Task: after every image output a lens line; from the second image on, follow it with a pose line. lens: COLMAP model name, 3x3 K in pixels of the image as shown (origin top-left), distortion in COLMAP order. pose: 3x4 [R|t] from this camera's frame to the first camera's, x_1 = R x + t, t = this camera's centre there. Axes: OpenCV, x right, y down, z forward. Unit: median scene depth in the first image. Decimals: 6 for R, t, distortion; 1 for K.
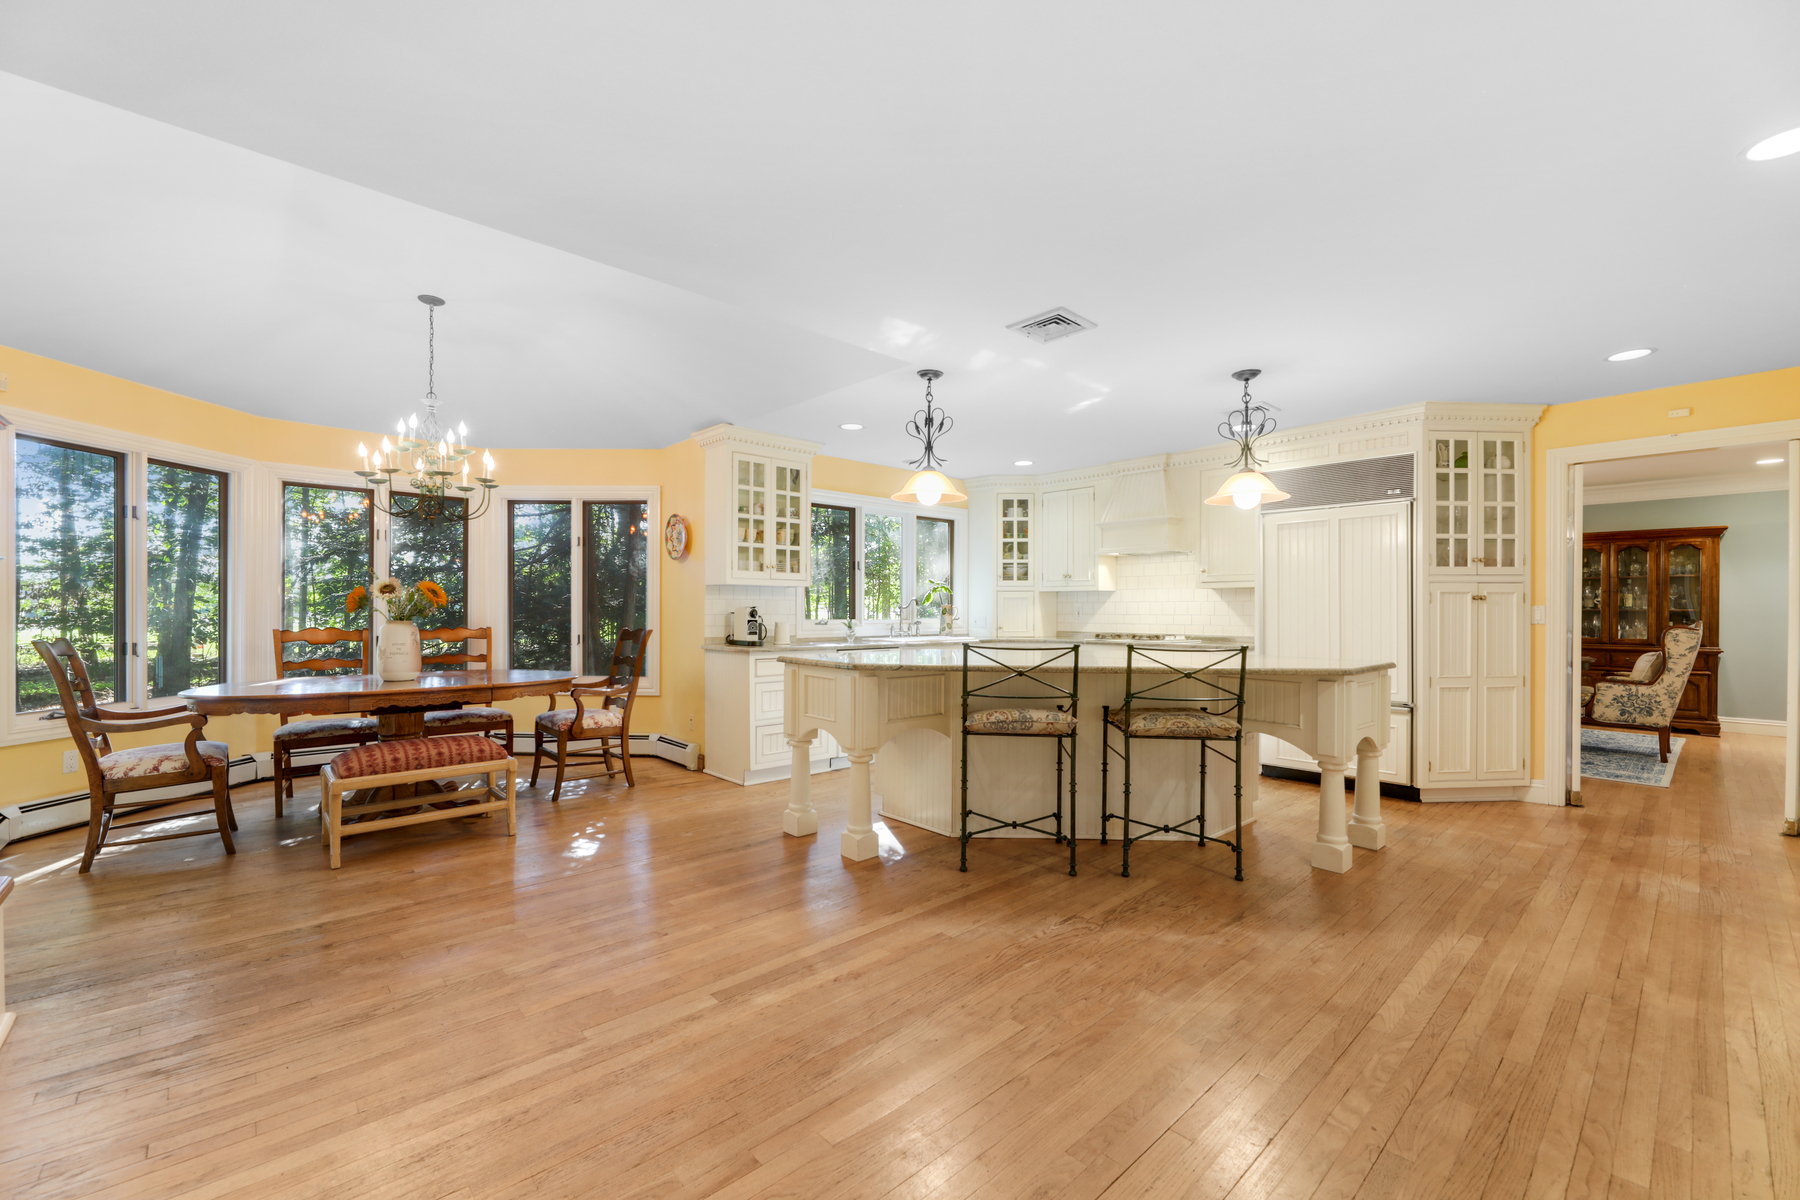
lens RADIAL K [[734.4, 0, 899.1], [0, 734.4, 610.9], [0, 0, 1]] dist [0.000688, -0.000114]
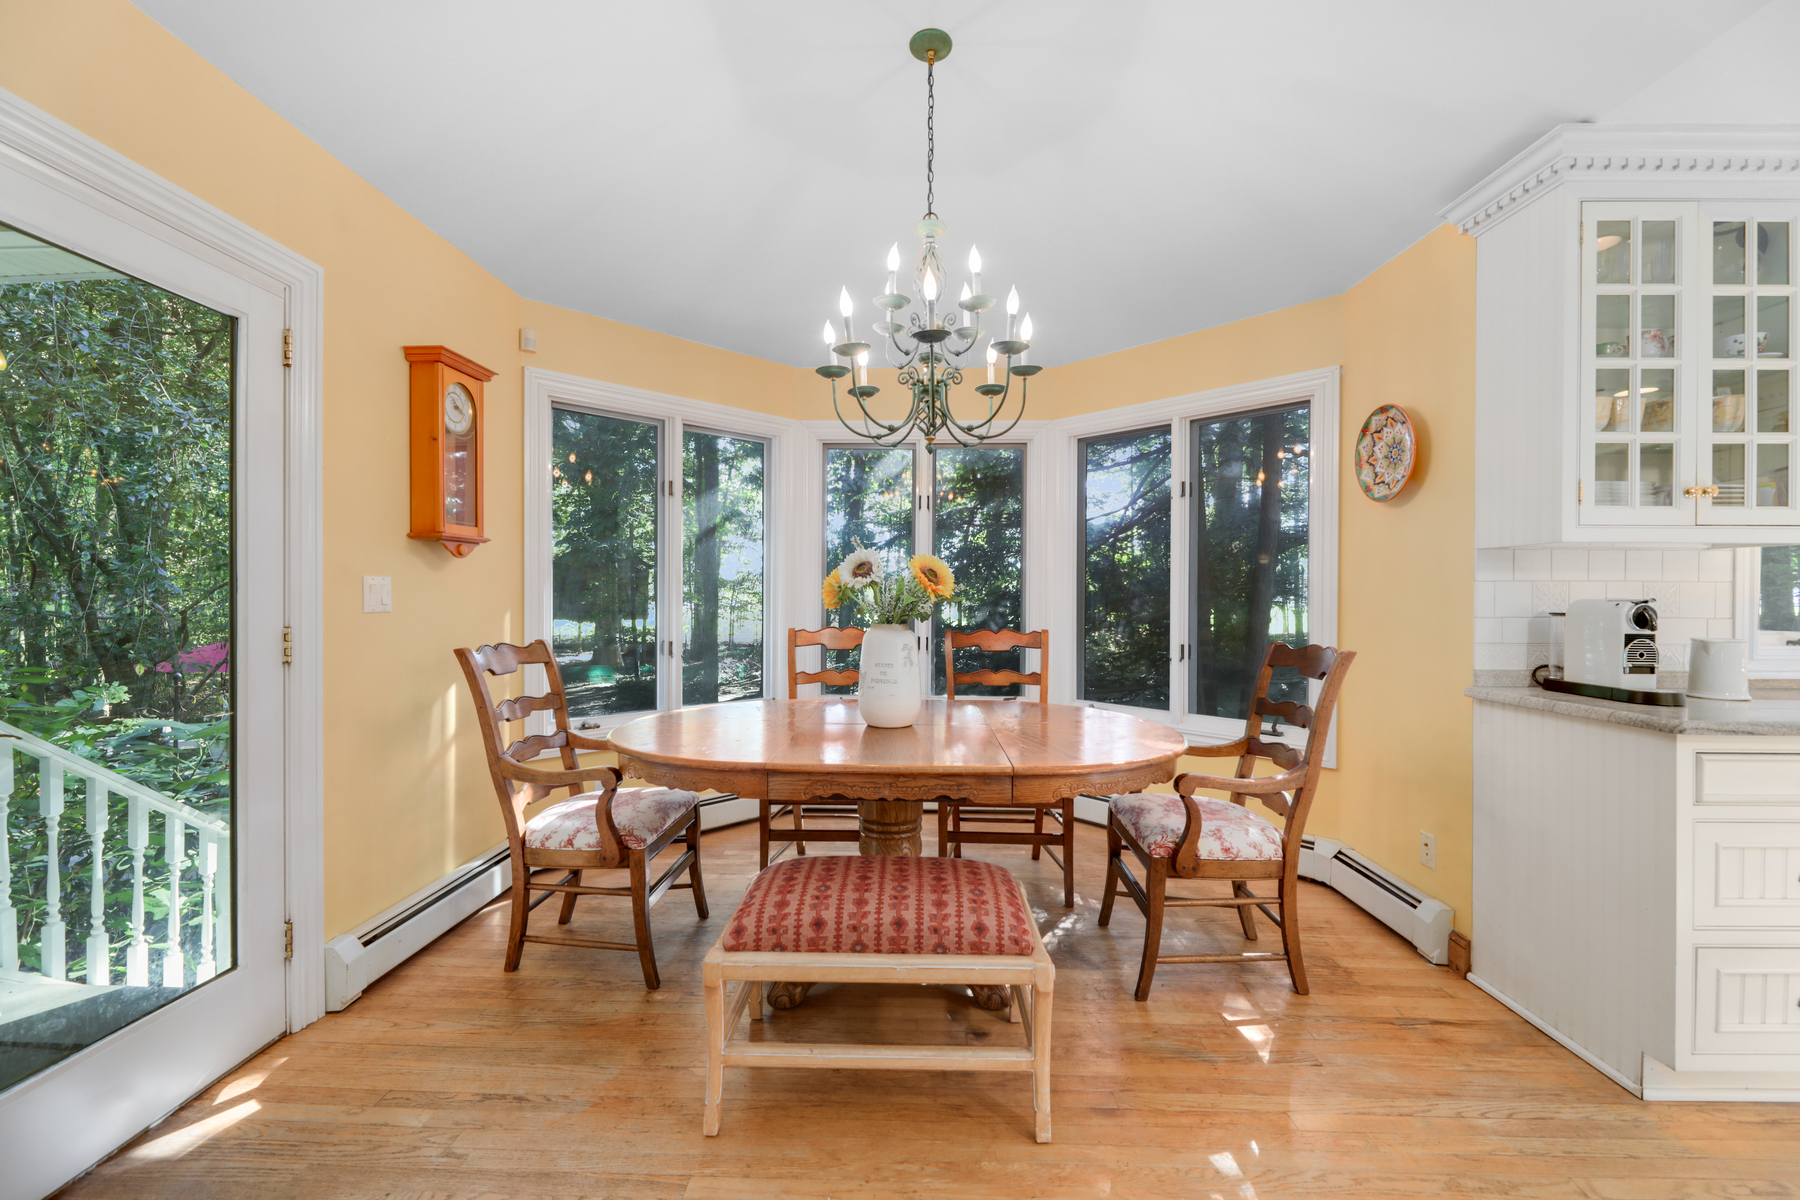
lens RADIAL K [[731.0, 0, 894.6], [0, 731.0, 601.9], [0, 0, 1]] dist [0.000933, -0.006086]
pose [[0.715866, 0.005338, -0.698218, -0.213201], [-0.003330, 0.999986, 0.004232, -0.004772], [0.698230, -0.000705, 0.715873, 0.461898]]
